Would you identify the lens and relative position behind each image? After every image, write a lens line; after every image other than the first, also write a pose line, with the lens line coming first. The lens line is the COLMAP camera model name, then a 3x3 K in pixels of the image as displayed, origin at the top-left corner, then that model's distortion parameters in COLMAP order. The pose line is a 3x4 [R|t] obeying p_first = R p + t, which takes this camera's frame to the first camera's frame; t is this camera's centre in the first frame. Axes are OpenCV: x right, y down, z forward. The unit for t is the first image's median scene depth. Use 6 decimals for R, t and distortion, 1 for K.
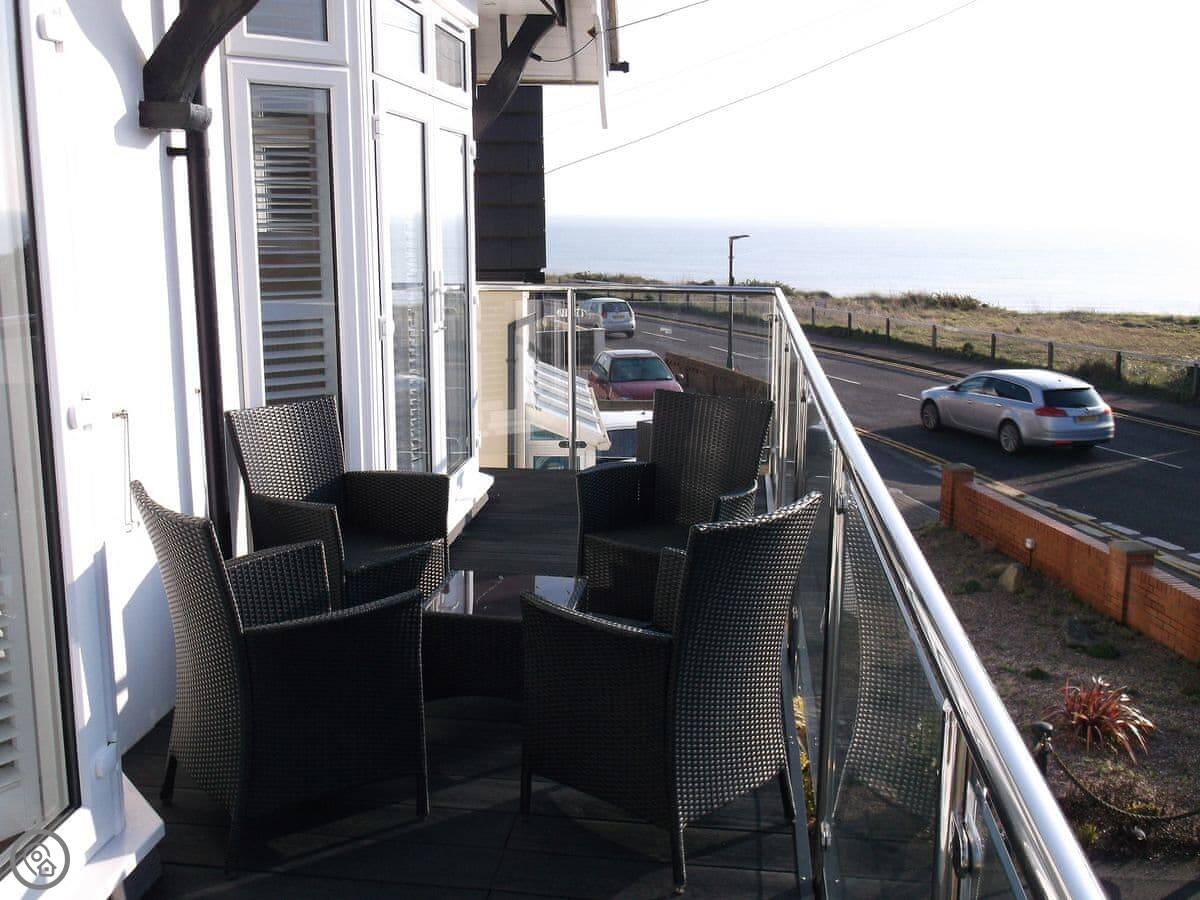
lens RADIAL K [[1253.6, 0, 600.0], [0, 1253.6, 450.0], [0, 0, 1]] dist [0.014218, 0.013772]
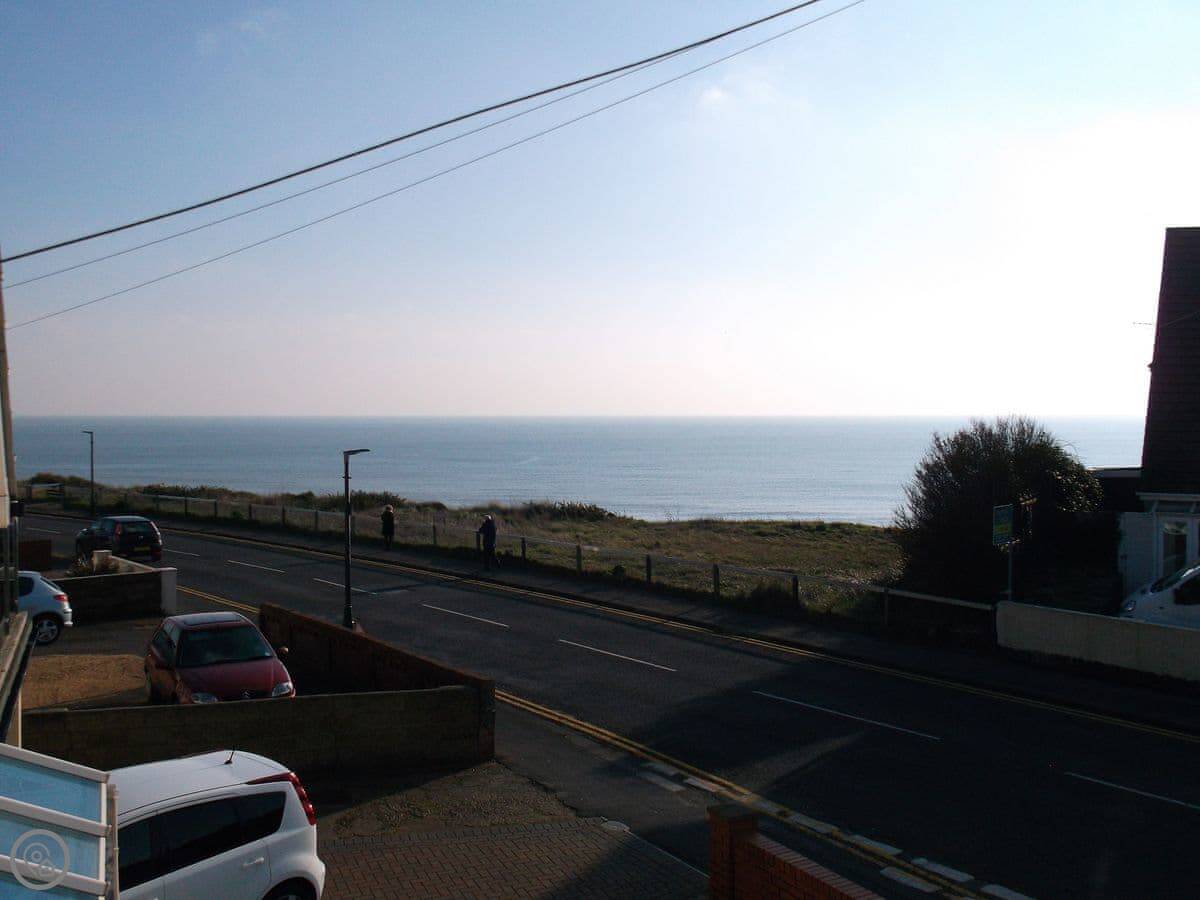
lens RADIAL K [[1253.6, 0, 600.0], [0, 1253.6, 450.0], [0, 0, 1]] dist [0.014218, 0.013772]
pose [[0.948878, -0.009561, 0.315497, 0.005966], [0.059233, 0.987177, -0.148231, -0.029551], [-0.310035, 0.159341, 0.937277, 0.143912]]
